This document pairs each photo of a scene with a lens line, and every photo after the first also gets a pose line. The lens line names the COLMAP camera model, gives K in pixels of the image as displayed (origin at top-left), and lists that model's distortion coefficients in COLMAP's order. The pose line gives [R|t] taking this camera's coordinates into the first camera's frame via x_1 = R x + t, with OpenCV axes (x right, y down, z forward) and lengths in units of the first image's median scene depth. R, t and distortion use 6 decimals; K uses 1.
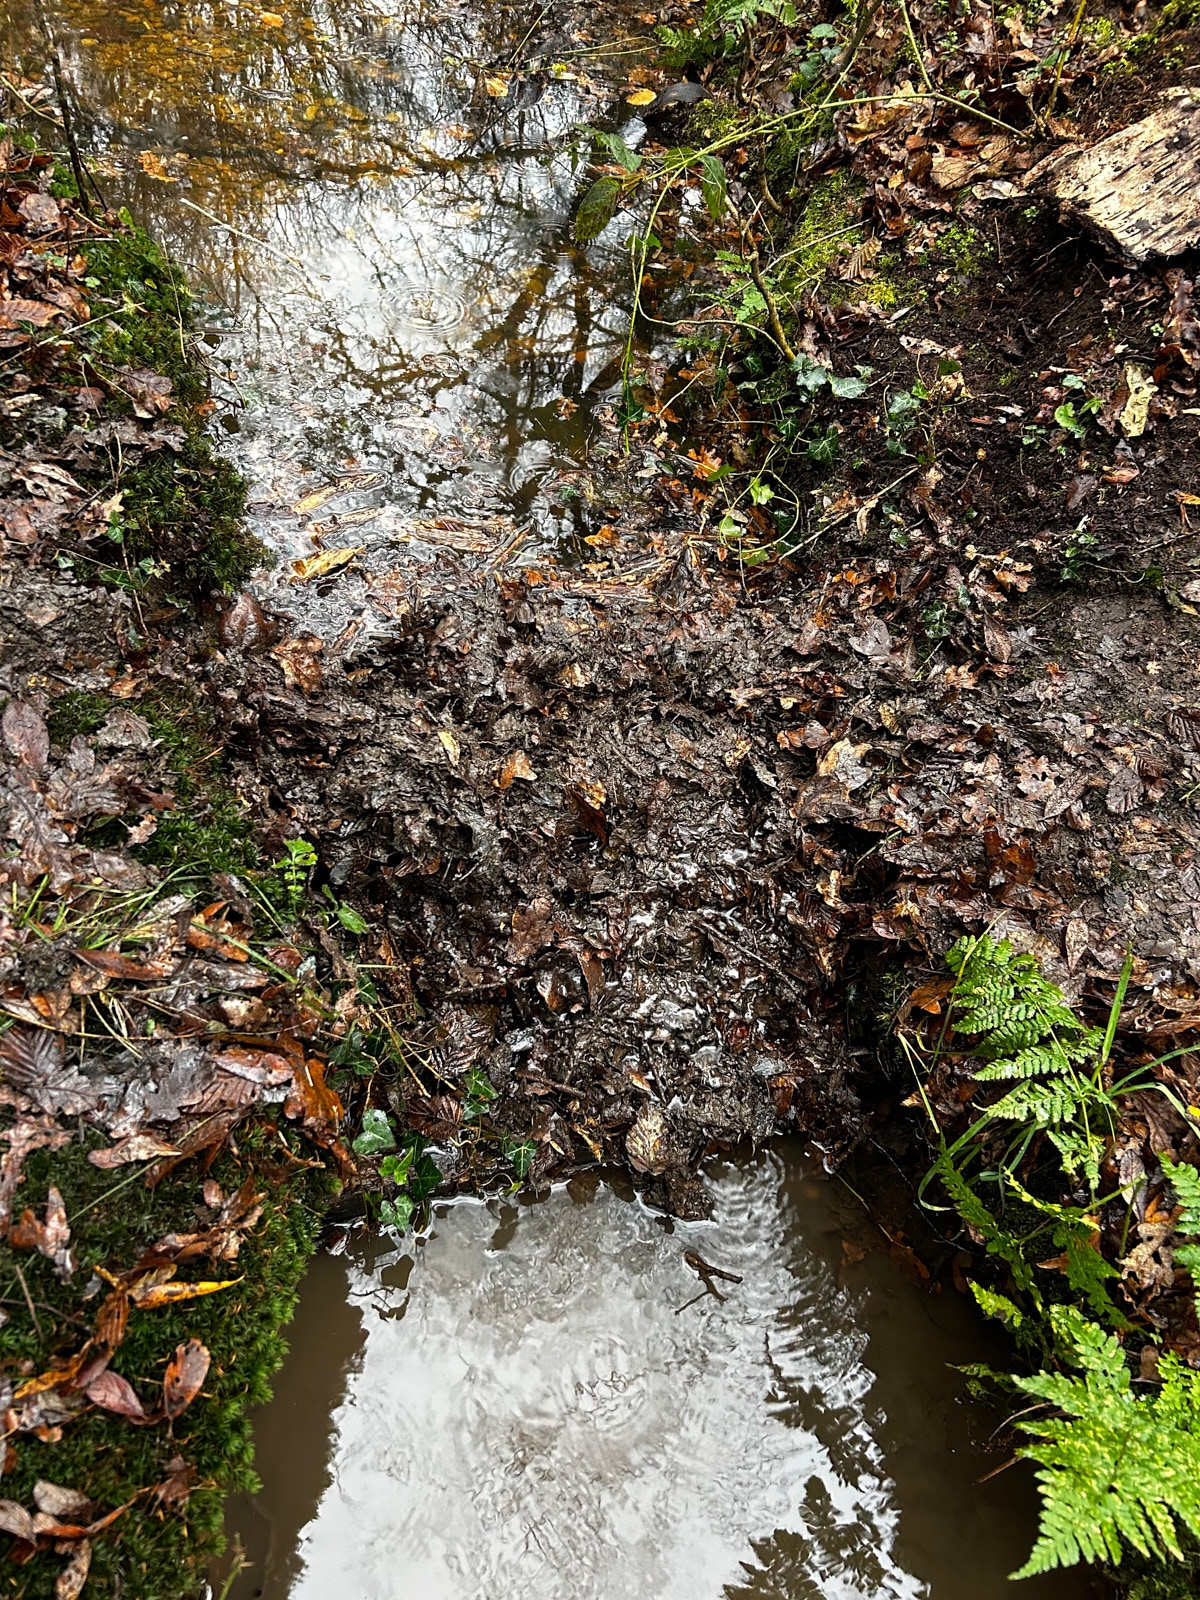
lens RADIAL K [[1163.1, 0, 577.5], [0, 1163.1, 821.0], [0, 0, 1]] dist [0.034878, -0.040432]
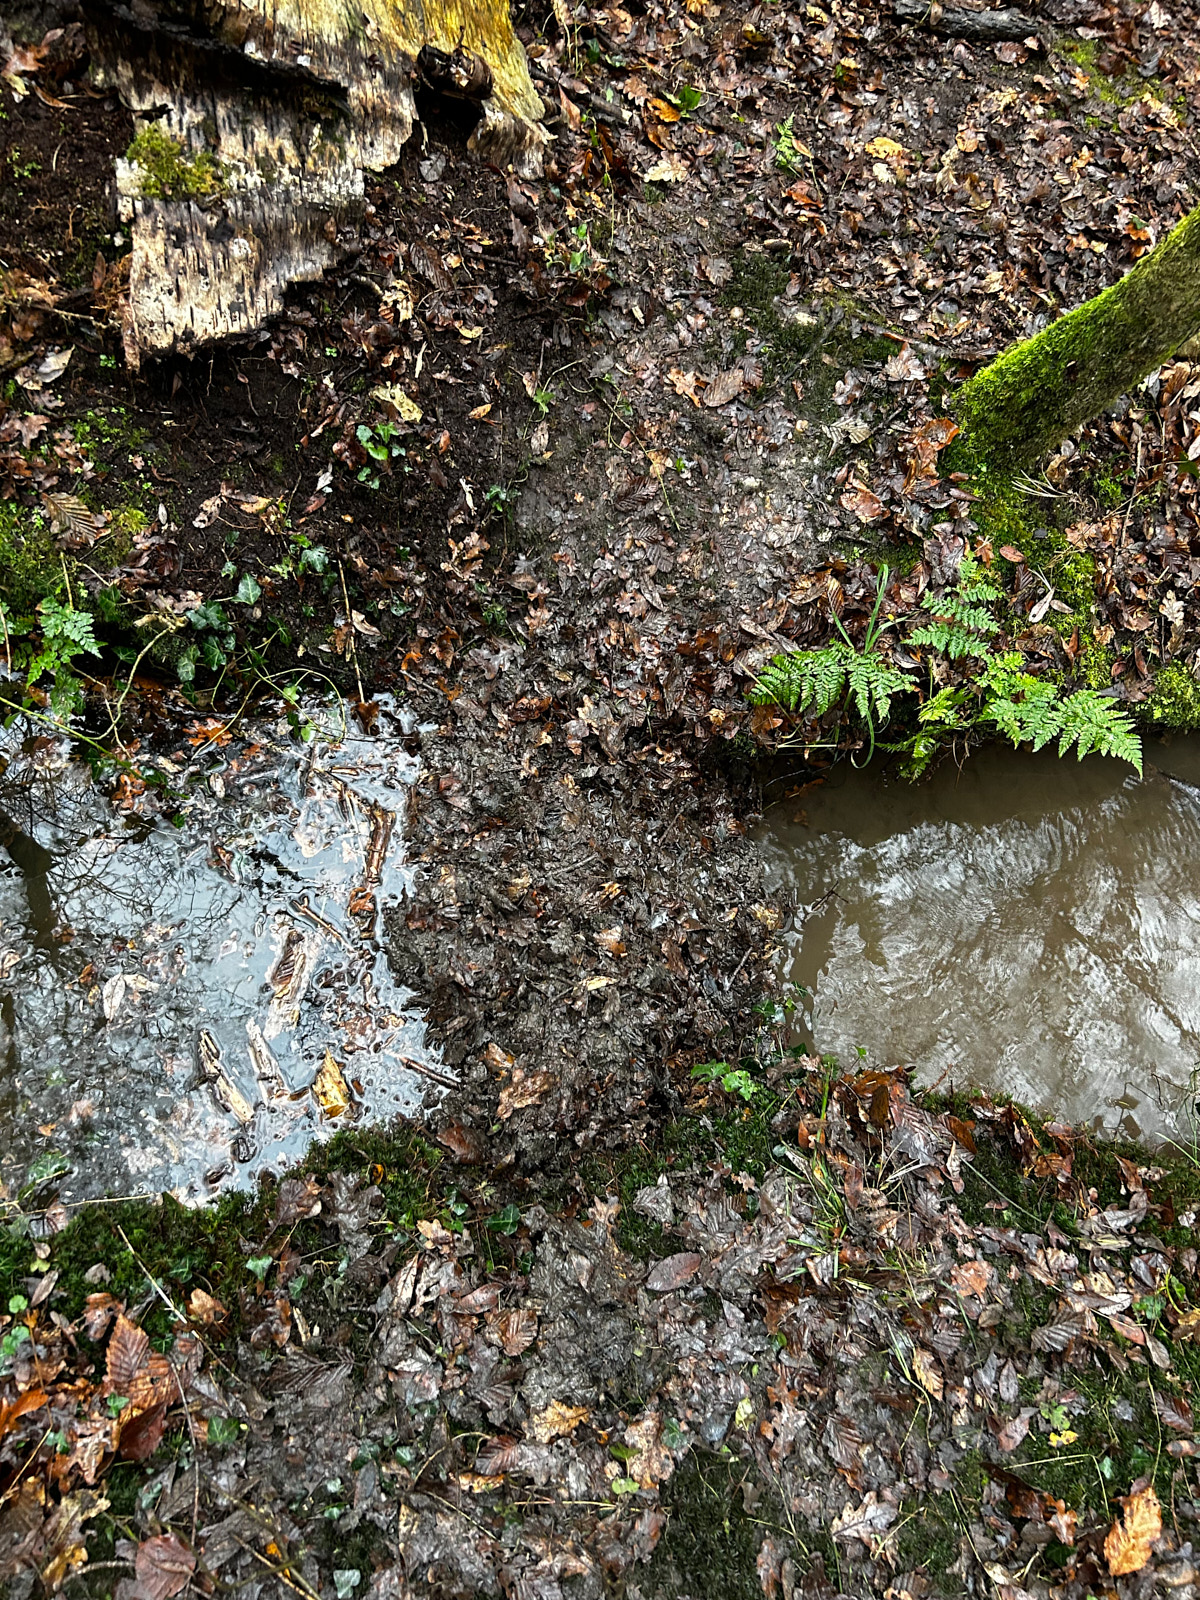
lens RADIAL K [[1163.1, 0, 577.5], [0, 1163.1, 821.0], [0, 0, 1]] dist [0.034878, -0.040432]
pose [[0.122408, -0.940186, 0.317910, -0.322125], [0.719614, 0.304674, 0.623962, -0.864564], [-0.683500, 0.152395, 0.713866, 0.038175]]
